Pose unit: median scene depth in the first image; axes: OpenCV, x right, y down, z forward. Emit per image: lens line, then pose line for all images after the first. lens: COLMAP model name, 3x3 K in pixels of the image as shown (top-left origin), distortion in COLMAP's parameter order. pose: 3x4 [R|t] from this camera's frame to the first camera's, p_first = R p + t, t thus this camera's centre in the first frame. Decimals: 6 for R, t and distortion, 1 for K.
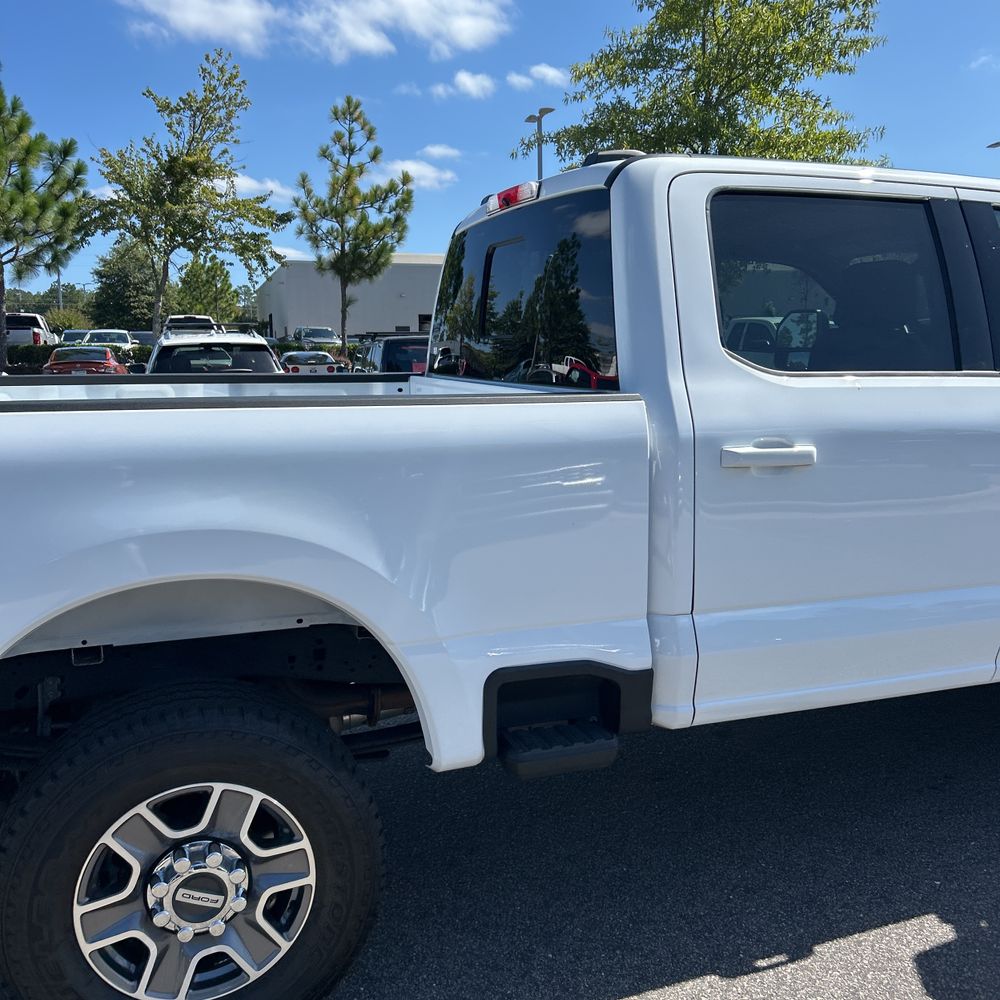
lens RADIAL K [[1017.9, 0, 489.4], [0, 1017.9, 480.2], [0, 0, 1]] dist [0.018609, 0.011070]
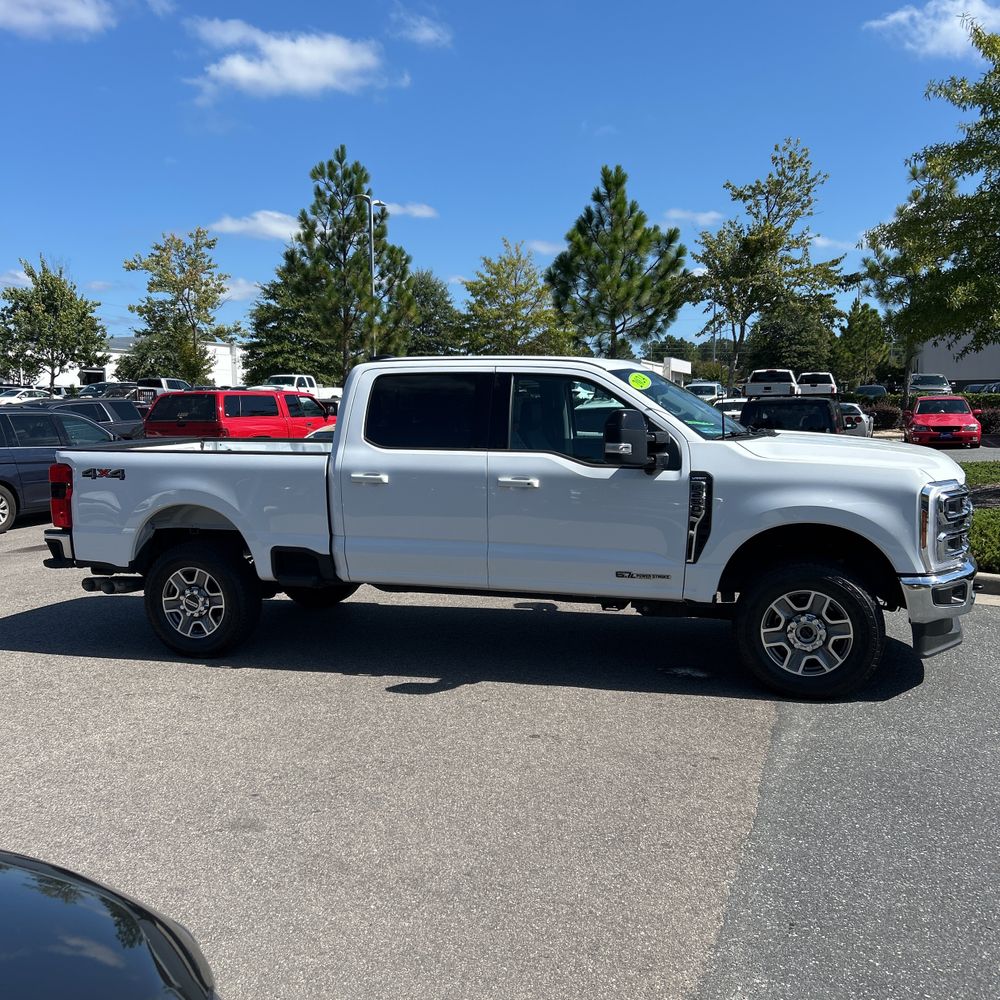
lens RADIAL K [[1033.9, 0, 491.5], [0, 1033.9, 479.2], [0, 0, 1]] dist [0.098184, -0.192894]
pose [[0.783506, 0.048161, -0.619515, 2.031045], [-0.074837, 0.997048, -0.017137, -0.000632], [0.616861, 0.059790, 0.784798, -0.845138]]
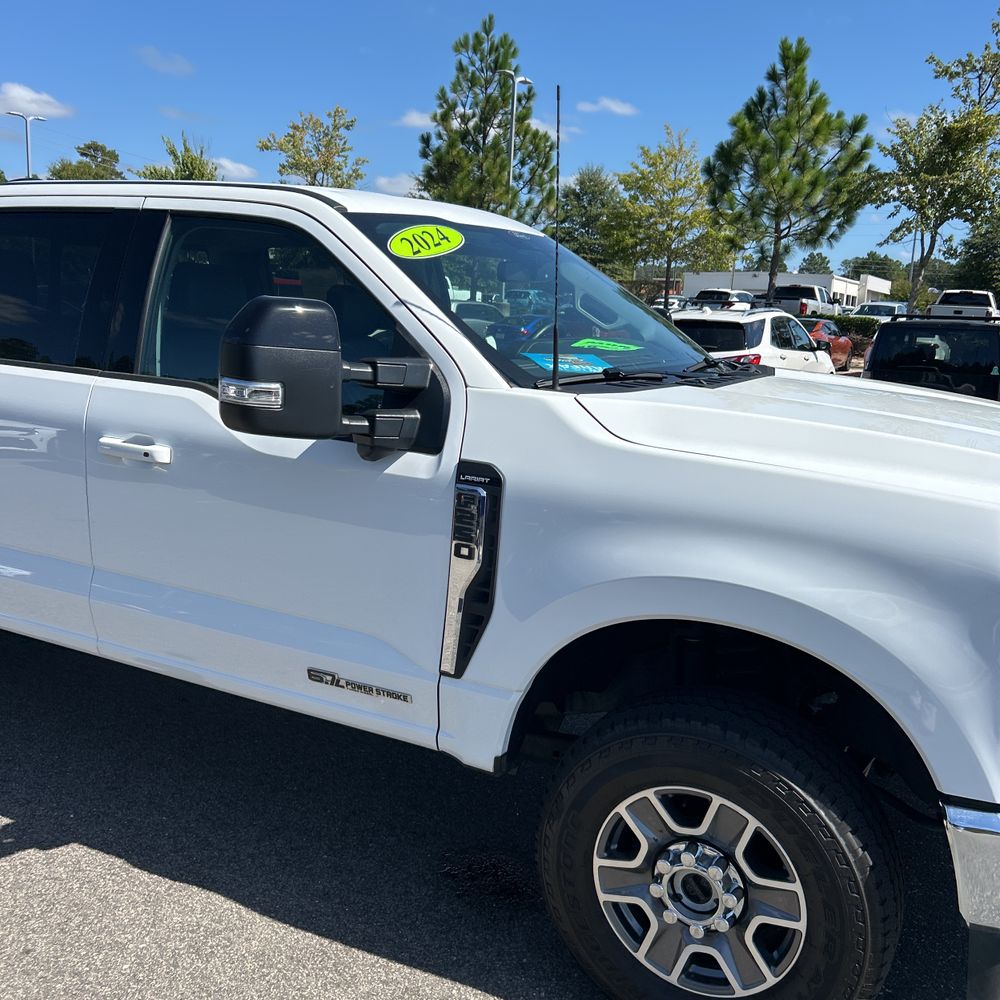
lens RADIAL K [[1022.3, 0, 503.0], [0, 1022.3, 483.7], [0, 0, 1]] dist [0.006149, 0.021246]
pose [[0.661918, 0.165600, -0.731055, 1.664407], [-0.142385, 0.985311, 0.094275, -0.160190], [0.735929, 0.041689, 0.675774, 0.613410]]
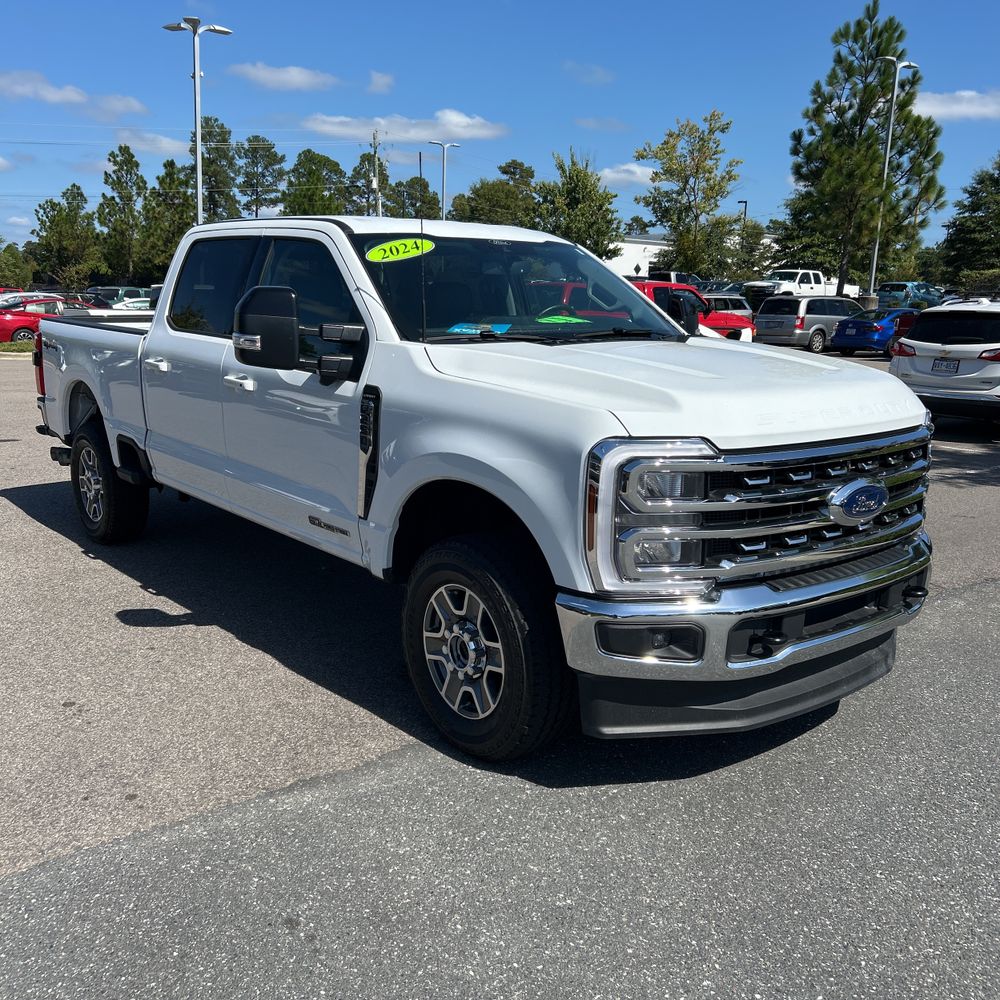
lens RADIAL K [[1019.9, 0, 495.5], [0, 1019.9, 508.9], [0, 0, 1]] dist [0.033723, -0.030149]
pose [[0.319483, 0.211461, -0.923696, 2.457667], [-0.146739, 0.974064, 0.172239, -0.198061], [0.936162, 0.080515, 0.342226, 0.881861]]
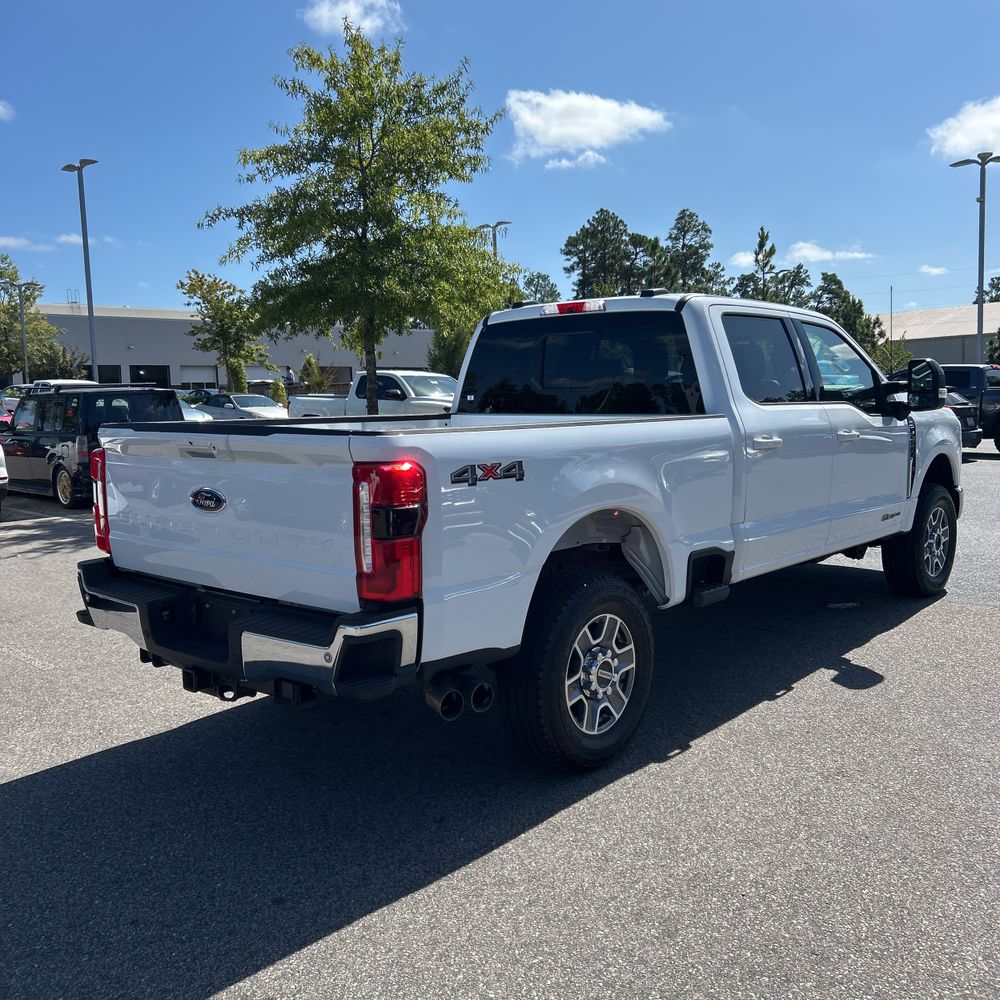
lens RADIAL K [[1033.9, 0, 491.5], [0, 1033.9, 479.2], [0, 0, 1]] dist [0.098184, -0.192894]
pose [[0.875516, -0.054711, 0.480081, -1.137948], [0.079877, 0.996287, -0.032131, 0.067126], [-0.476541, 0.066479, 0.876635, -0.535494]]
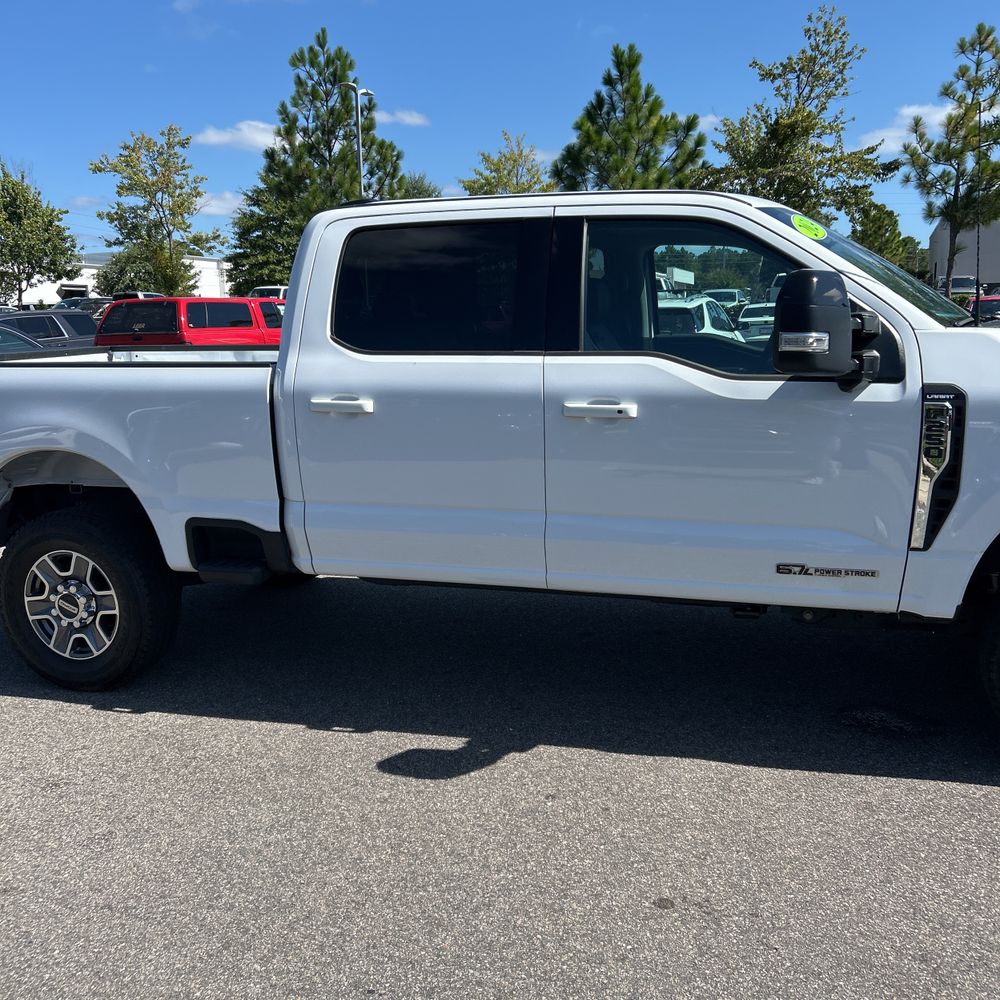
lens RADIAL K [[1025.8, 0, 493.6], [0, 1025.8, 481.6], [0, 0, 1]] dist [0.033438, -0.036705]
pose [[0.787707, 0.087943, -0.609741, 1.323449], [-0.059720, 0.995998, 0.066502, -0.024846], [0.613149, -0.015970, 0.789806, -0.088826]]
